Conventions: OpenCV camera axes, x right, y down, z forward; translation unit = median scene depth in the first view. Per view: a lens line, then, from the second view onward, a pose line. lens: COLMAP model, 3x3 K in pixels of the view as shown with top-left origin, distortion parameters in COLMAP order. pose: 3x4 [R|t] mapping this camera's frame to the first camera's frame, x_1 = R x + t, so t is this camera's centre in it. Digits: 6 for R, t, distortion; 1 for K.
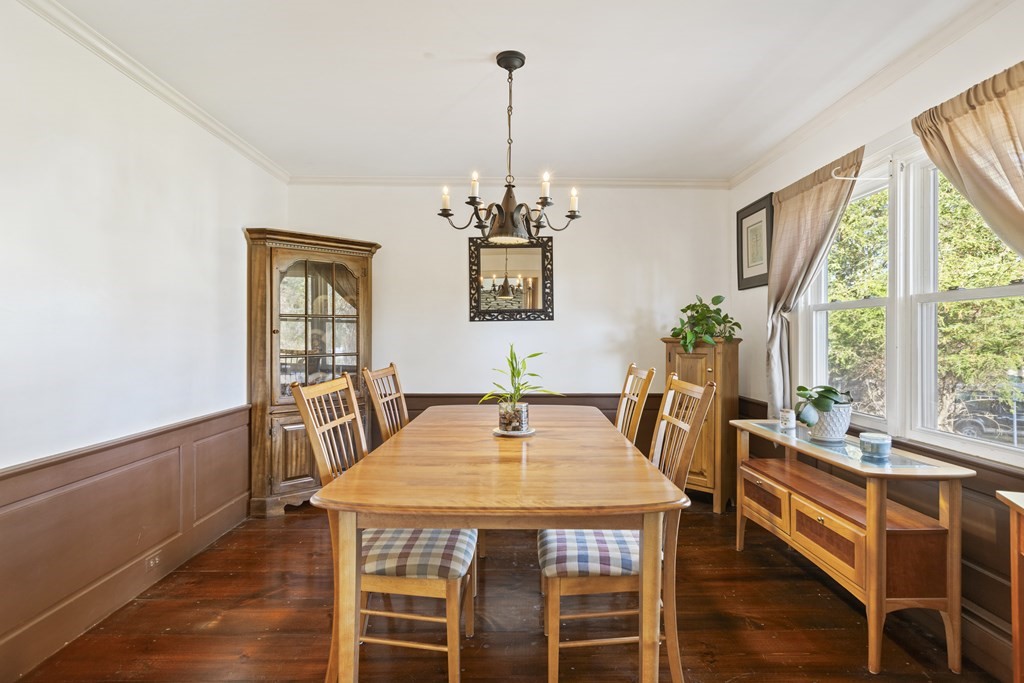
lens RADIAL K [[542.2, 0, 511.9], [0, 542.2, 337.9], [0, 0, 1]] dist [-0.001449, 0.001415]
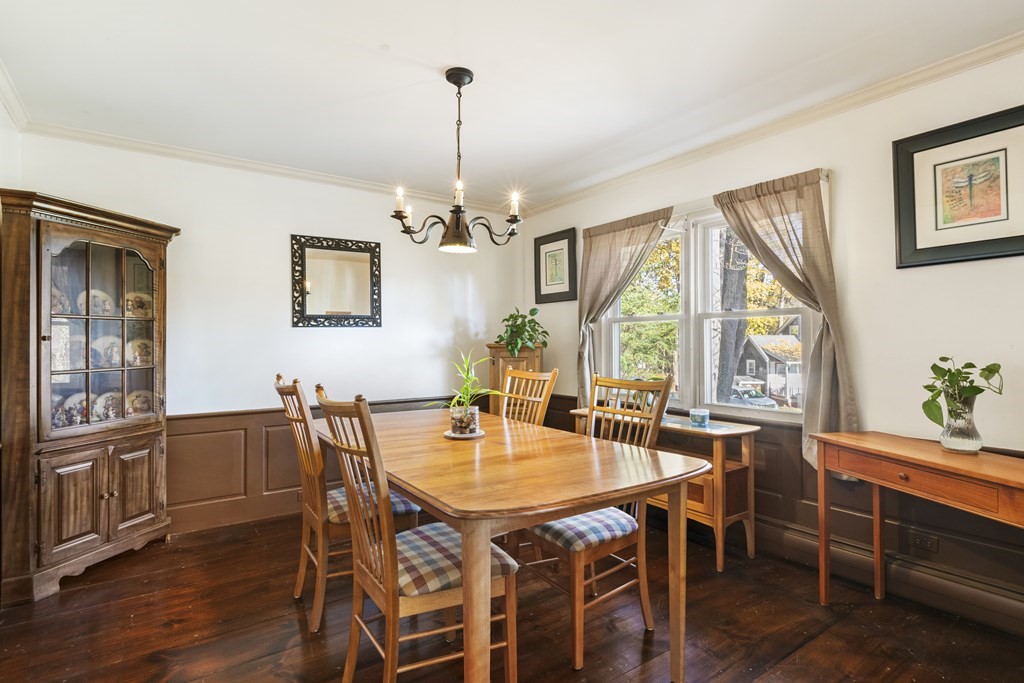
lens RADIAL K [[531.2, 0, 512.0], [0, 531.2, 341.5], [0, 0, 1]] dist [0.000445, 0.000530]
pose [[0.822686, -0.003124, 0.568487, -0.322010], [0.006783, 0.999968, -0.004322, -0.000117], [-0.568455, 0.007412, 0.822681, 0.070926]]
